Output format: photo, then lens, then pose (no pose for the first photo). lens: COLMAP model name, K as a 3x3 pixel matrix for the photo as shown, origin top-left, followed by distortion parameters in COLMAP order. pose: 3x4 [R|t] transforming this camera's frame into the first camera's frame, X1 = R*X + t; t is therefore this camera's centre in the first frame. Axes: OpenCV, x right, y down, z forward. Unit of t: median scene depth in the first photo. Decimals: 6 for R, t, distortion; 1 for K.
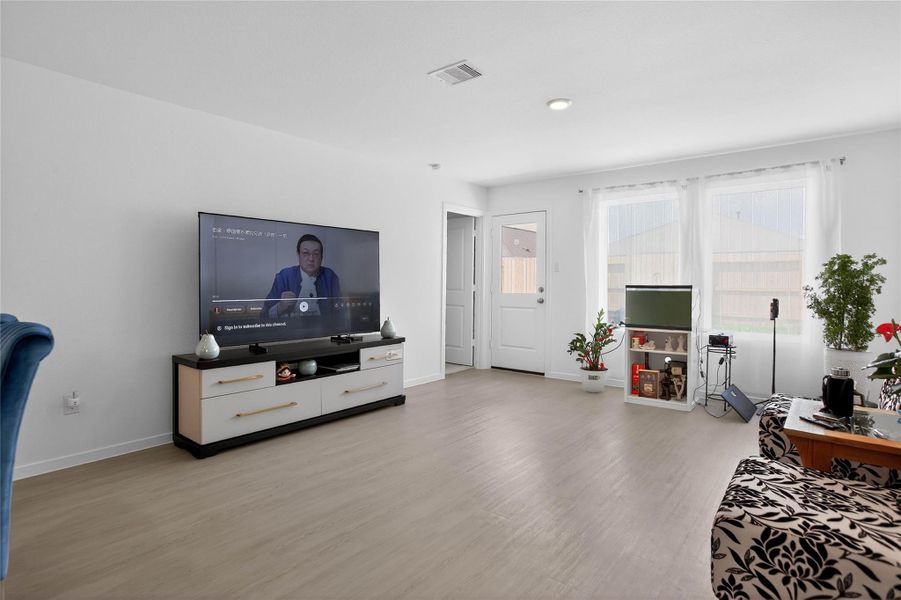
lens RADIAL K [[465.4, 0, 433.1], [0, 465.4, 282.5], [0, 0, 1]] dist [-0.038147, 0.014557]
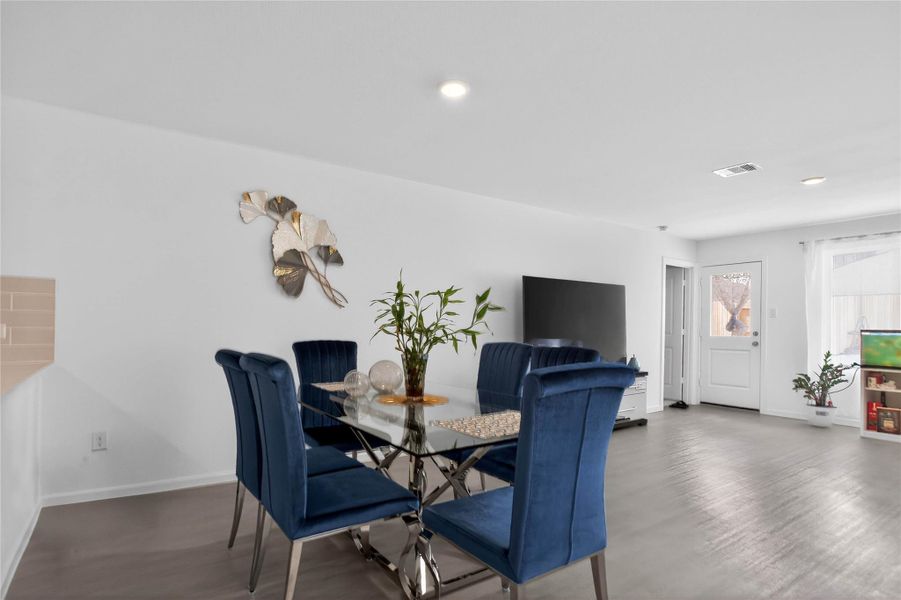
lens RADIAL K [[465.4, 0, 427.2], [0, 465.4, 324.5], [0, 0, 1]] dist [-0.038147, 0.014557]
pose [[0.961591, 0.000767, -0.274485, -0.273225], [-0.001575, 0.999995, -0.002721, -0.001543], [0.274481, 0.003049, 0.961588, -0.315304]]
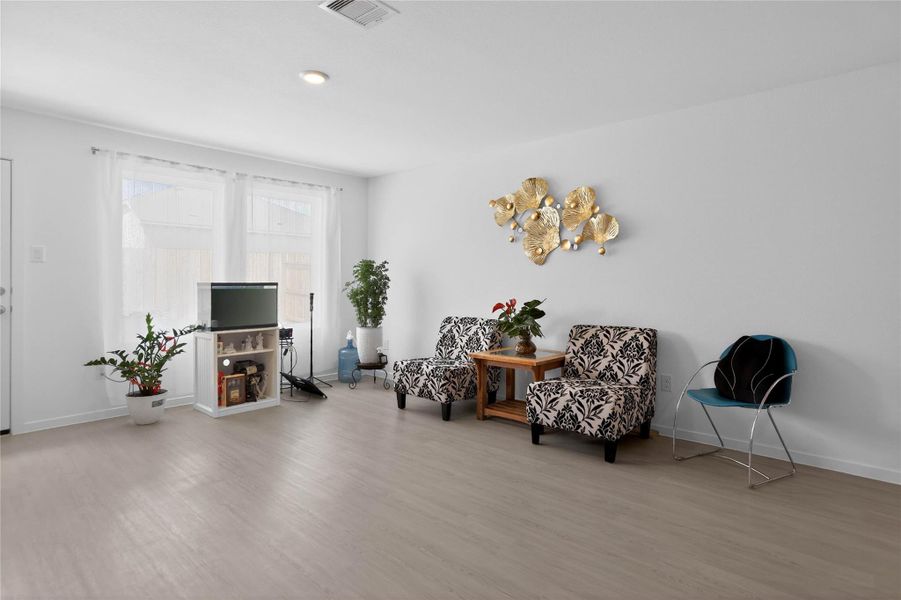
lens RADIAL K [[465.4, 0, 488.9], [0, 465.4, 291.4], [0, 0, 1]] dist [-0.038147, 0.014557]
pose [[0.024630, -0.021328, 0.999469, -0.422340], [-0.000201, 0.999772, 0.021340, 0.003347], [-0.999697, -0.000727, 0.024620, 0.460553]]
